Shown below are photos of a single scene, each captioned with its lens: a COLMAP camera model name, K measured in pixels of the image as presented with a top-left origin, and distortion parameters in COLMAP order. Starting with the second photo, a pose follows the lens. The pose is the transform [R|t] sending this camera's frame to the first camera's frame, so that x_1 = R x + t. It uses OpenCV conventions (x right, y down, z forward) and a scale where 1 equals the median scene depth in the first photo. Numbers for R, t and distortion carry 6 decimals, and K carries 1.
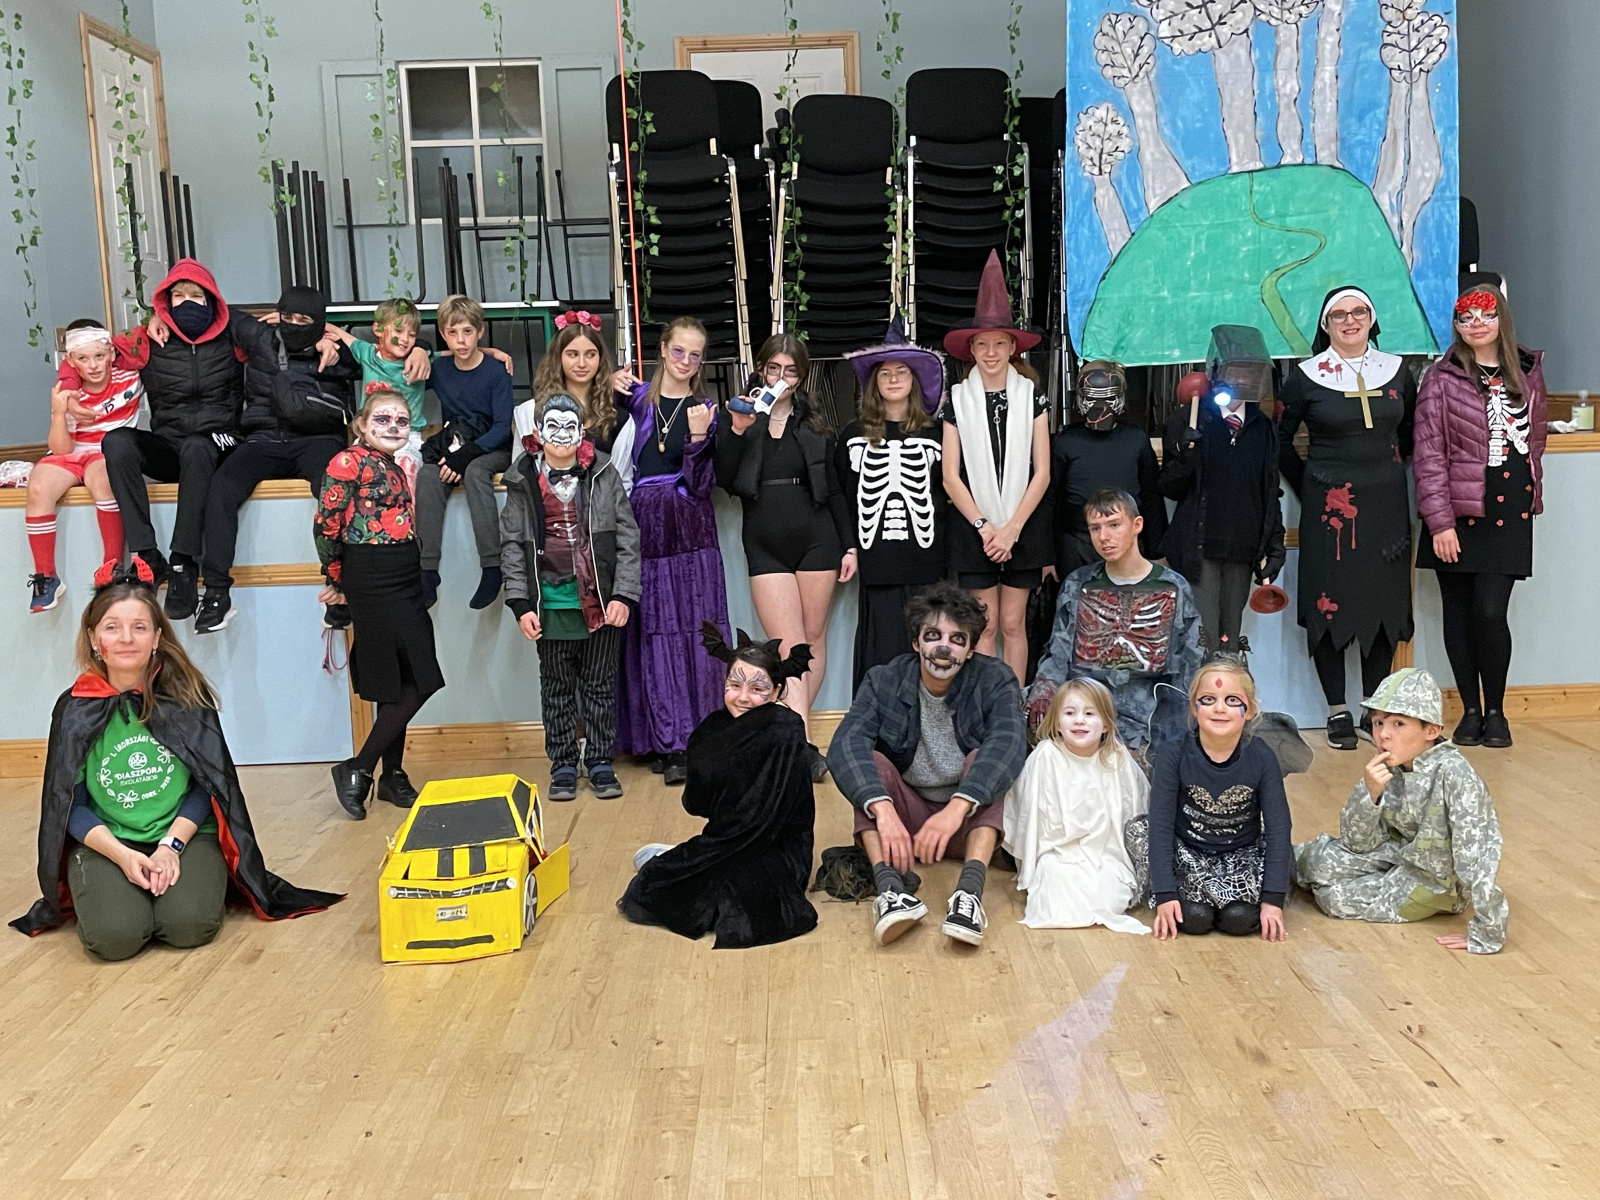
lens RADIAL K [[1683.3, 0, 798.4], [0, 1683.3, 600.2], [0, 0, 1]] dist [0.051691, 0.000000]
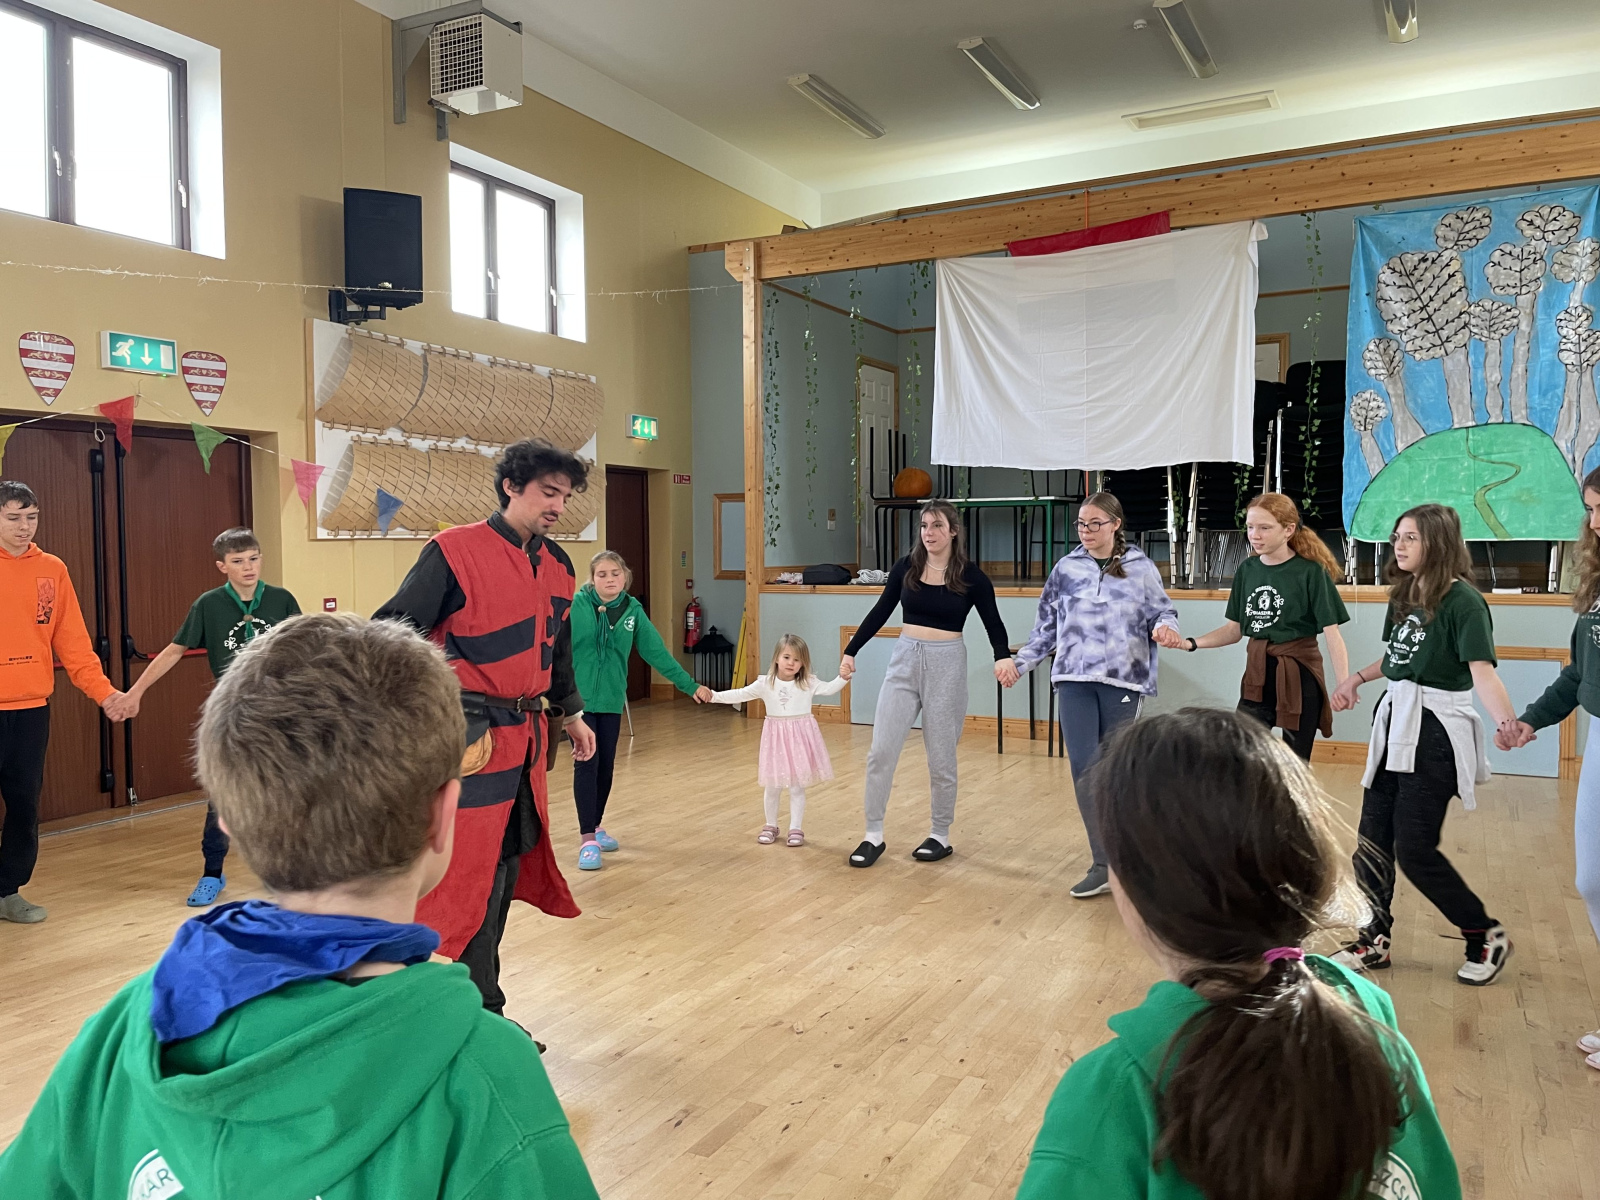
lens RADIAL K [[1199.5, 0, 813.8], [0, 1199.5, 611.7], [0, 0, 1]] dist [0.031162, -0.032621]
pose [[0.880546, 0.057503, -0.470459, 0.270774], [-0.083716, 0.995876, -0.034967, 0.019797], [0.466508, 0.070175, 0.881729, -0.319877]]
